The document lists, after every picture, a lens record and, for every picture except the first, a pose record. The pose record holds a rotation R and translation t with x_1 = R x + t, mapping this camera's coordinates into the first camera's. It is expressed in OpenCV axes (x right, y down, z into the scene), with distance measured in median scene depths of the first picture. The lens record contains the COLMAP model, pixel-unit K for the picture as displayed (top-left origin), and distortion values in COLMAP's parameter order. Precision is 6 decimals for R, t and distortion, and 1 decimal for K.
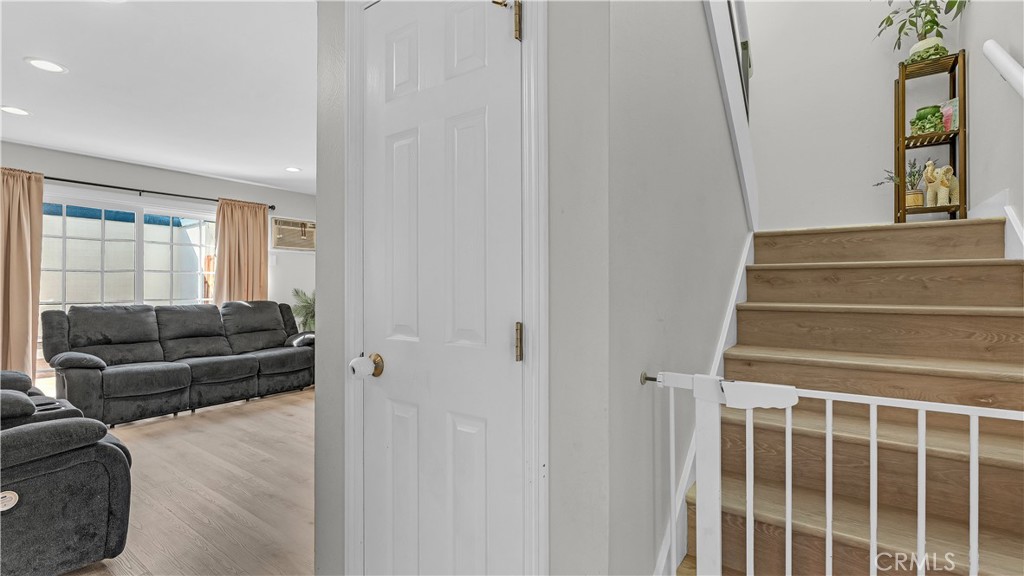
lens RADIAL K [[449.7, 0, 513.0], [0, 449.7, 284.0], [0, 0, 1]] dist [-0.007053, 0.000280]
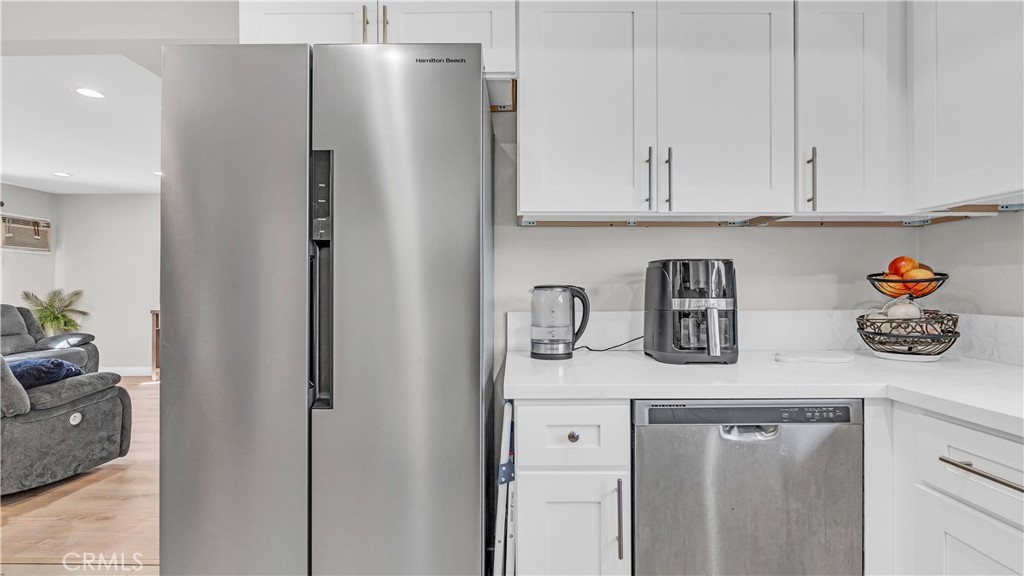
lens RADIAL K [[449.7, 0, 509.7], [0, 449.7, 287.0], [0, 0, 1]] dist [-0.007053, 0.000280]
pose [[0.809075, 0.000795, 0.587705, -0.297837], [-0.002204, 0.999996, 0.001682, -0.003726], [-0.587702, -0.002656, 0.809073, -0.476771]]
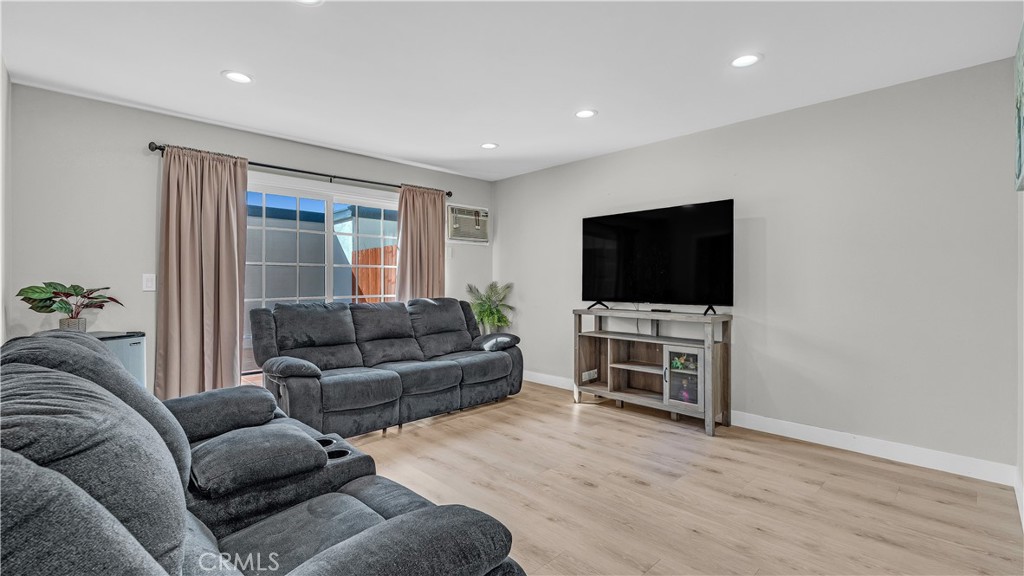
lens RADIAL K [[449.7, 0, 513.0], [0, 449.7, 282.9], [0, 0, 1]] dist [-0.007053, 0.000280]
pose [[0.983181, -0.001918, -0.182624, -0.324610], [0.003148, 0.999974, 0.006448, 0.002806], [0.182607, -0.006914, 0.983162, 0.180300]]
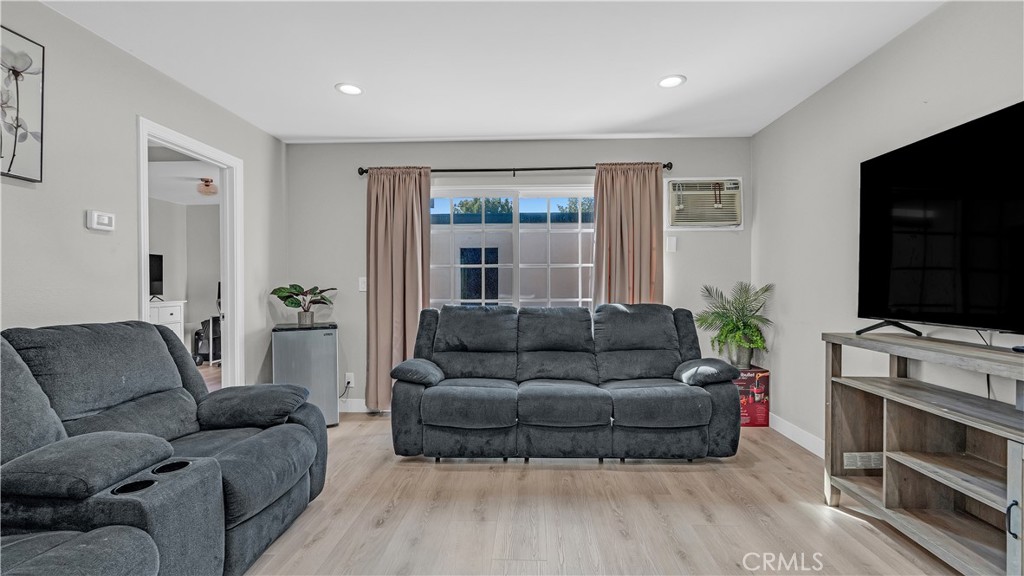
lens RADIAL K [[449.7, 0, 514.7], [0, 449.7, 288.5], [0, 0, 1]] dist [-0.007053, 0.000280]
pose [[0.545927, 0.005485, -0.837815, -0.125748], [0.008781, 0.999886, 0.012267, 0.004835], [0.837787, -0.014054, 0.545817, 0.572005]]
